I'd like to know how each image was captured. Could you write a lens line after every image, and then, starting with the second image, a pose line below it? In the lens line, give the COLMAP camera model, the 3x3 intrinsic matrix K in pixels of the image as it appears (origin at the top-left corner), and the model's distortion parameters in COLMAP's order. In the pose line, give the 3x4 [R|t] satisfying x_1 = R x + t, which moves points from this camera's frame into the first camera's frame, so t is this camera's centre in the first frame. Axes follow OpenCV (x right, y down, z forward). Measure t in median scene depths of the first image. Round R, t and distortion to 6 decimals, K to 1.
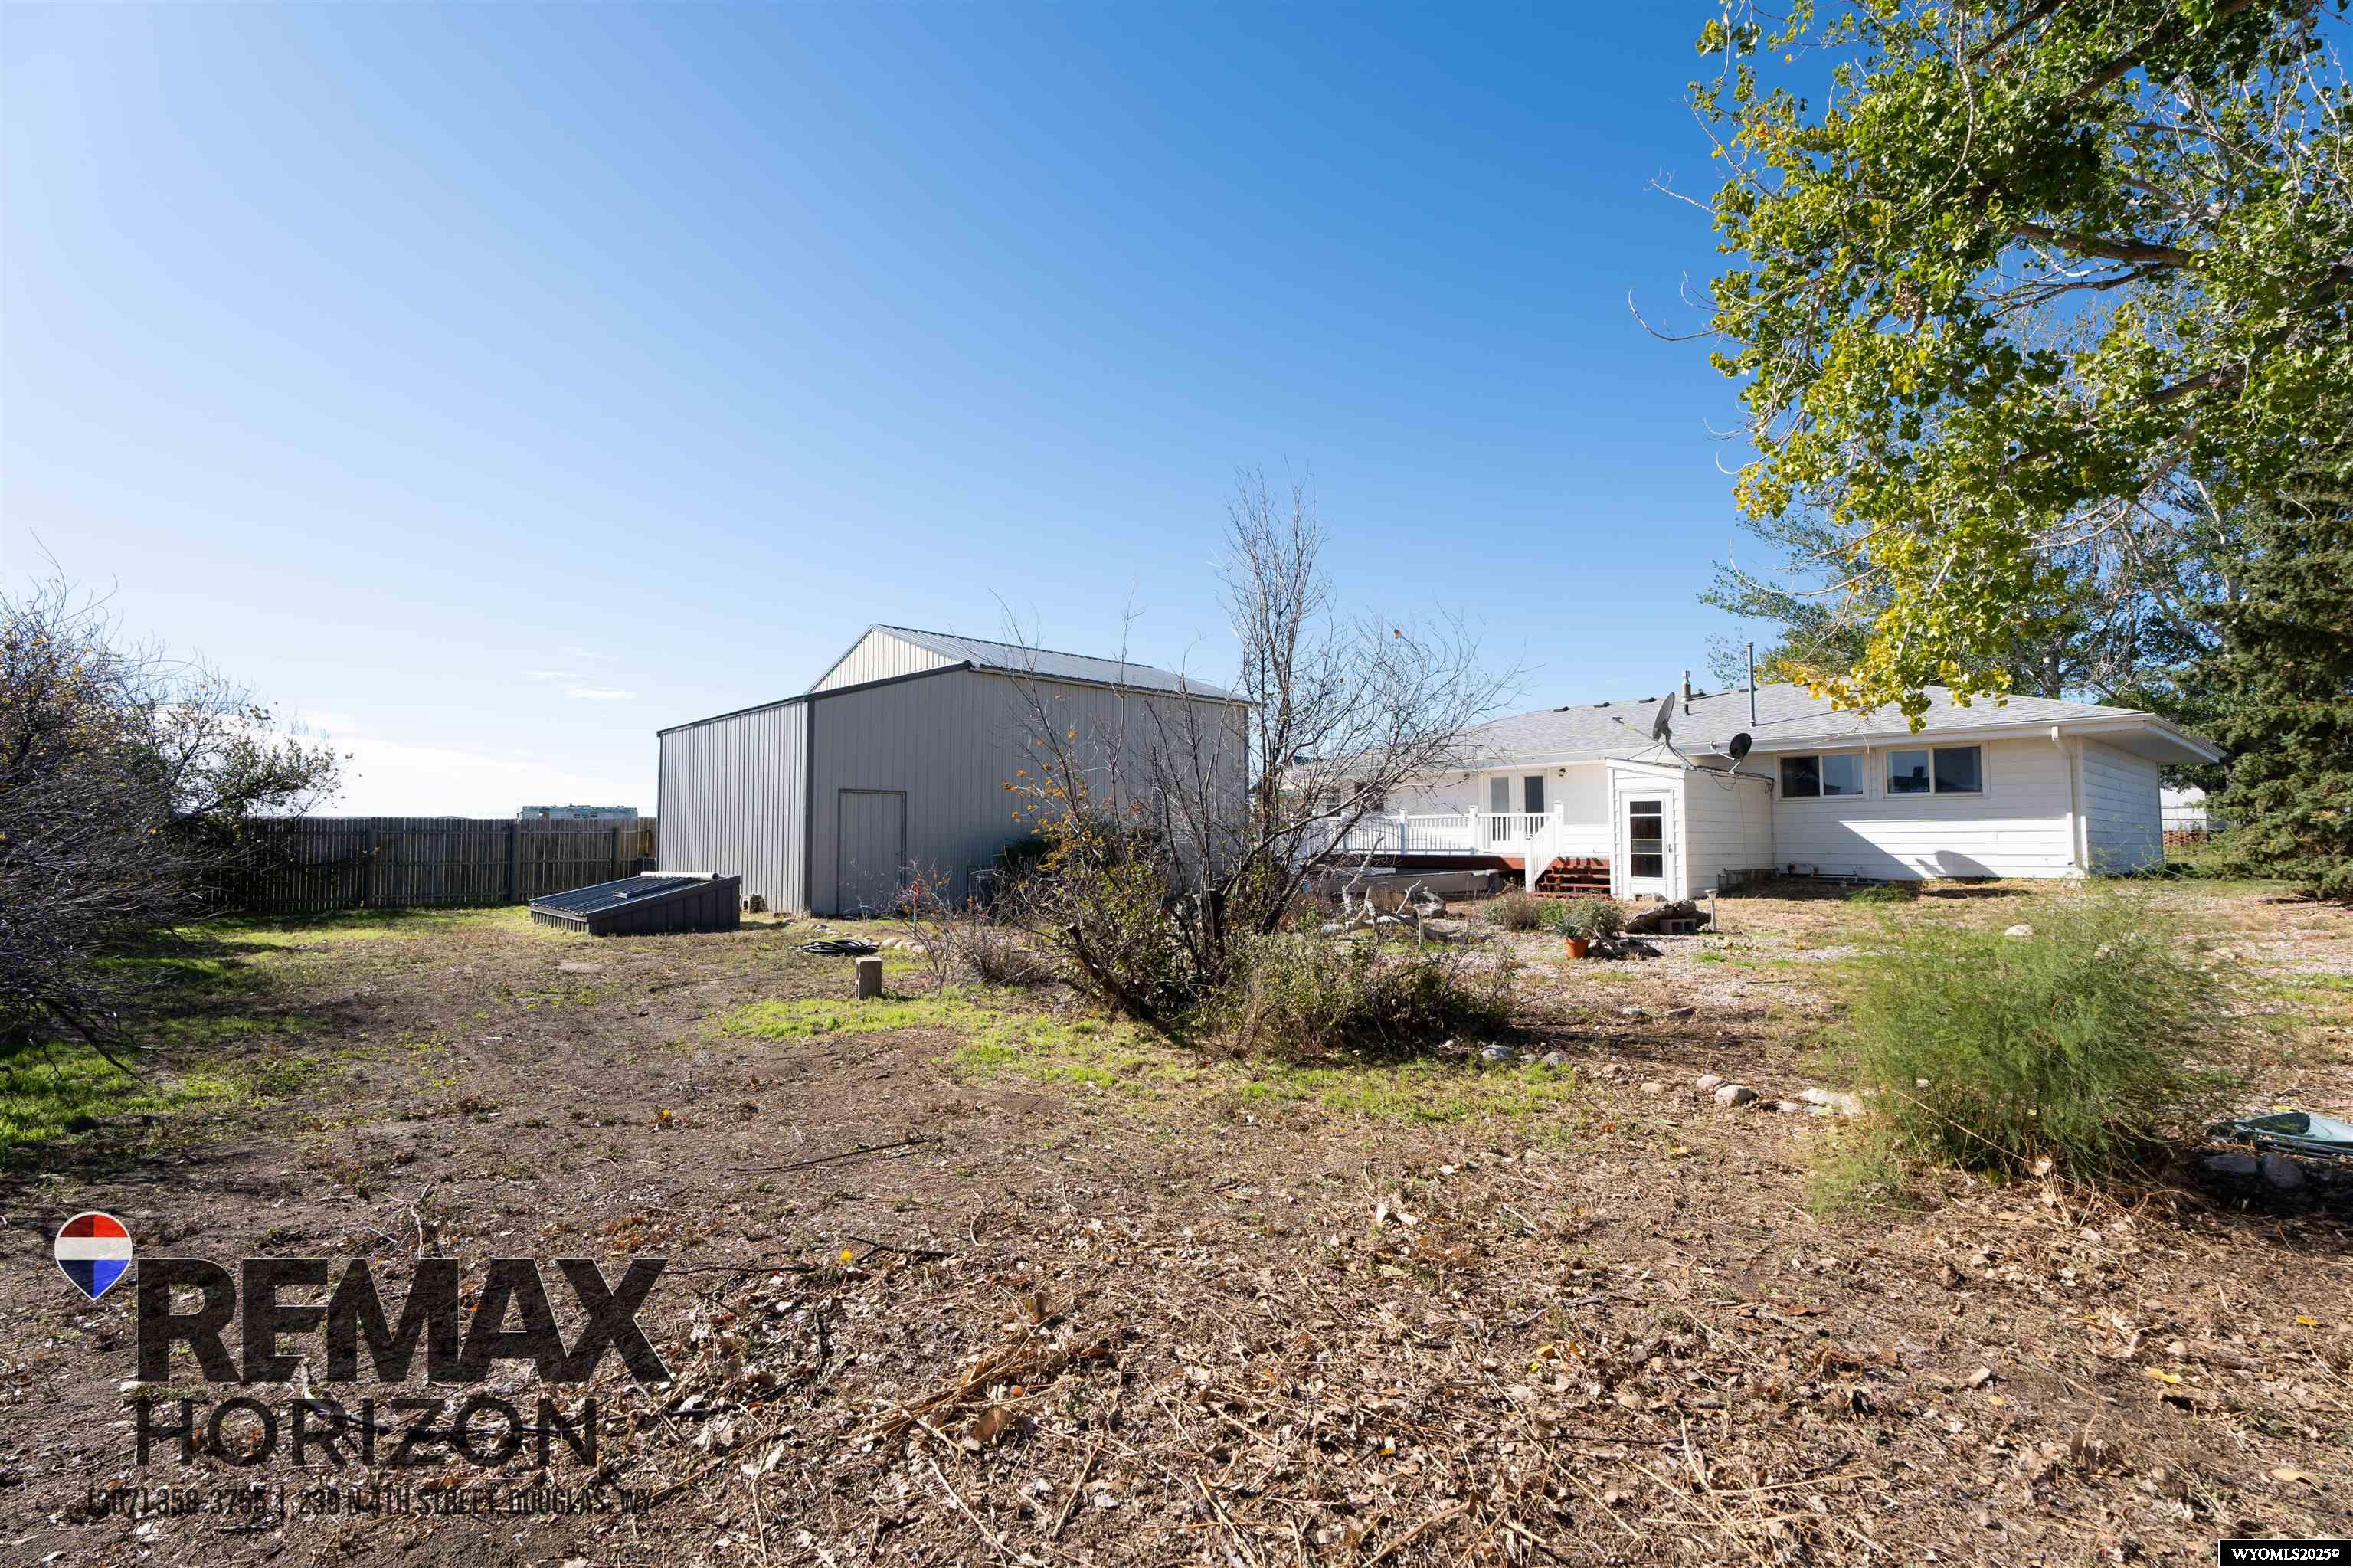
lens RADIAL K [[1042.6, 0, 1197.0], [0, 1042.6, 781.6], [0, 0, 1]] dist [0.008577, -0.000337]
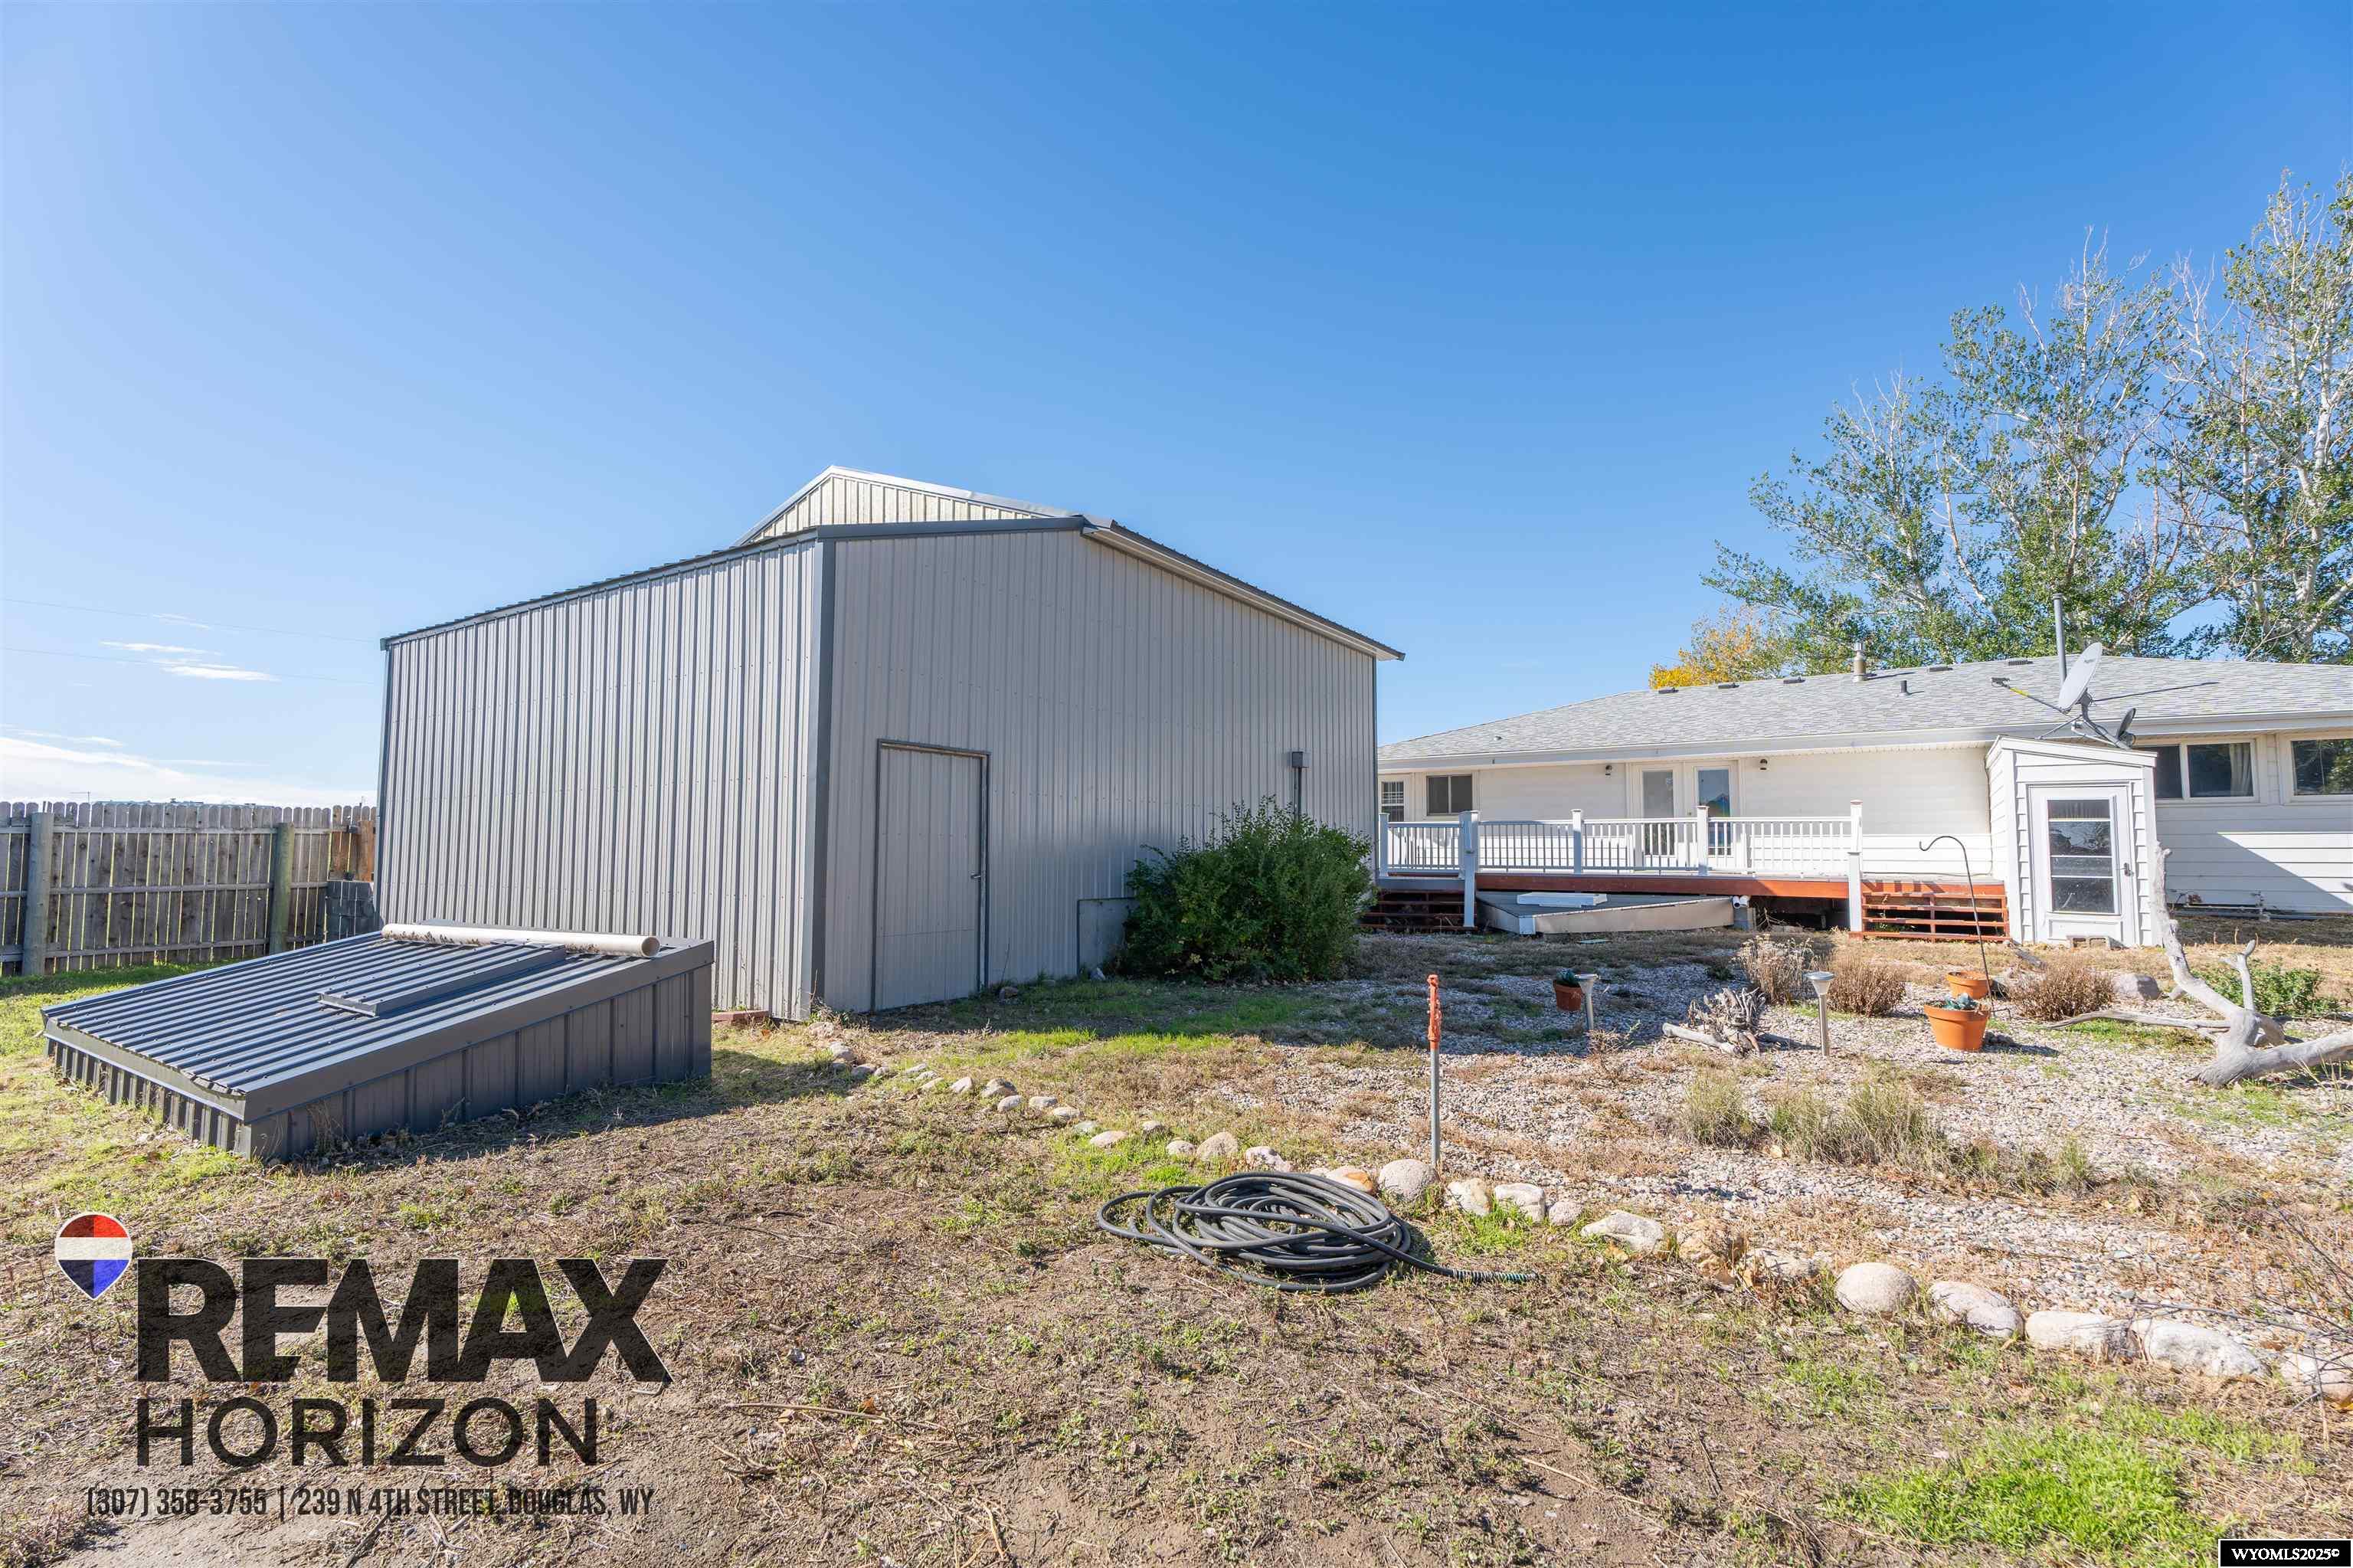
lens RADIAL K [[1042.6, 0, 1182.4], [0, 1042.6, 783.0], [0, 0, 1]] dist [0.008577, -0.000337]
pose [[0.973911, 0.019802, 0.226064, -0.282809], [-0.017829, 0.999783, -0.010765, 0.025633], [-0.226228, 0.006454, 0.974053, 0.463856]]
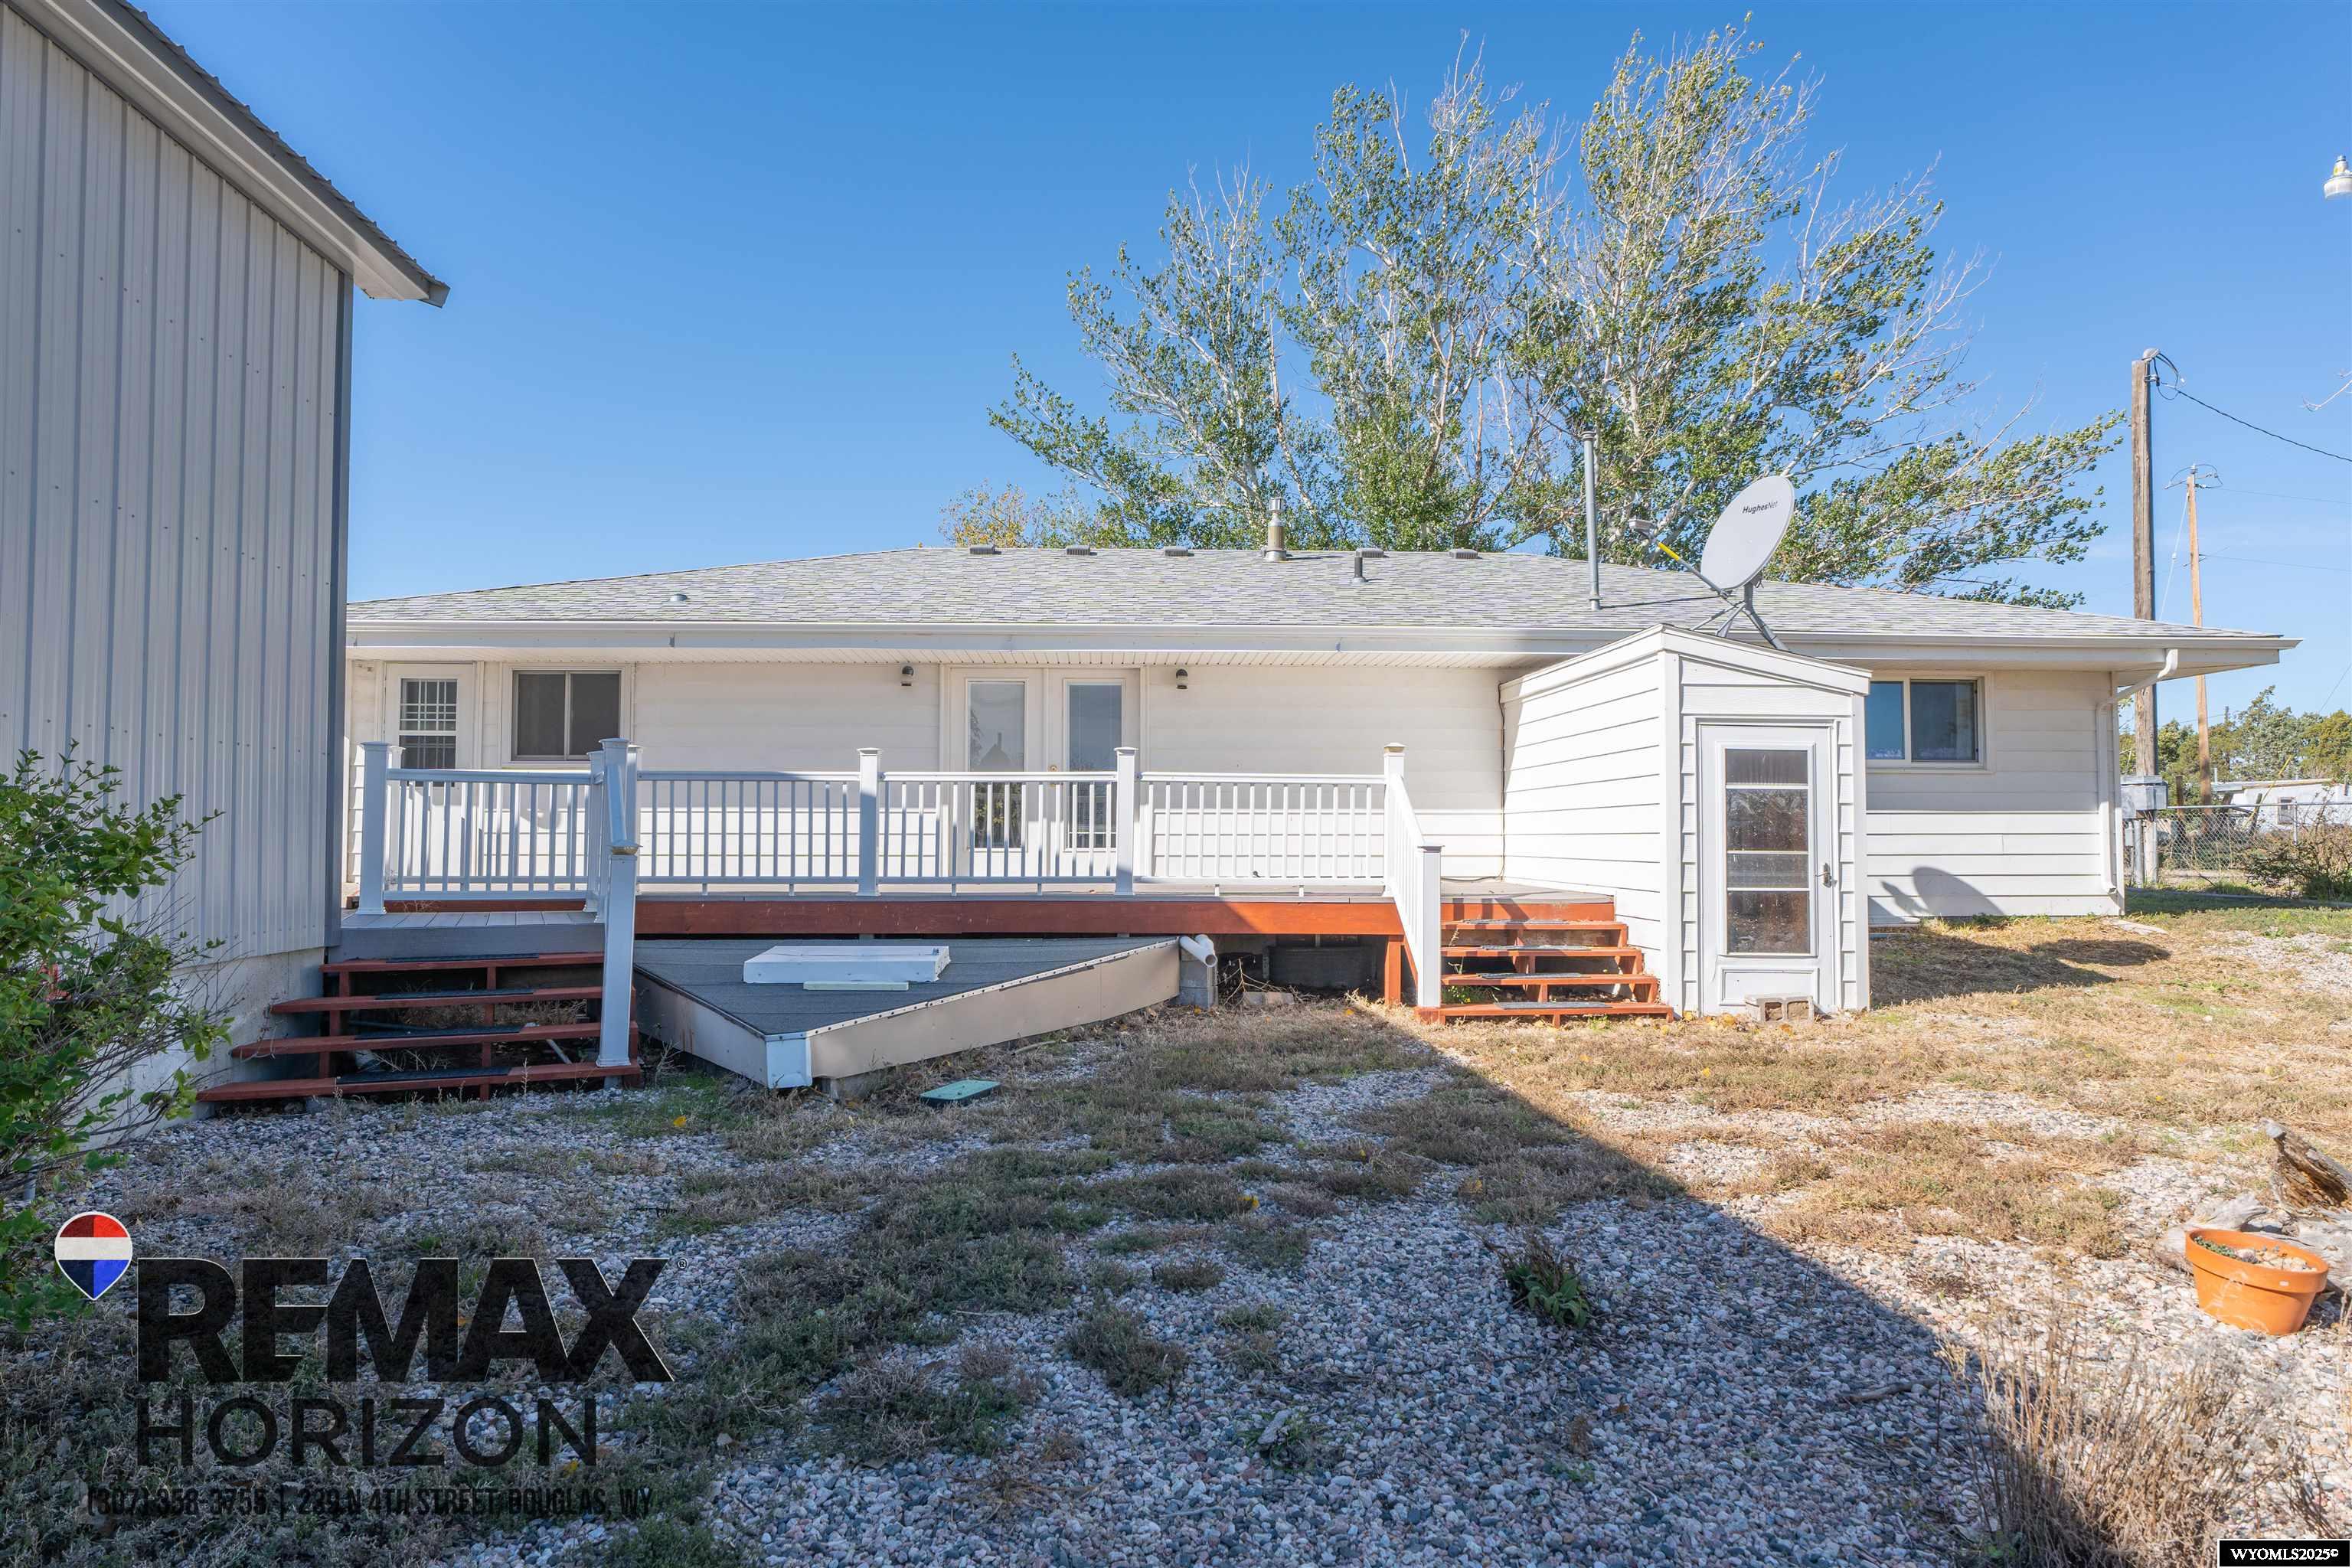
lens RADIAL K [[1409.5, 0, 1184.3], [0, 1409.5, 800.3], [0, 0, 1]] dist [-0.040814, -0.001584]
pose [[0.625687, 0.023151, 0.779731, -0.087800], [-0.047732, 0.998823, 0.008646, 0.042161], [-0.778613, -0.042628, 0.626055, 0.835885]]
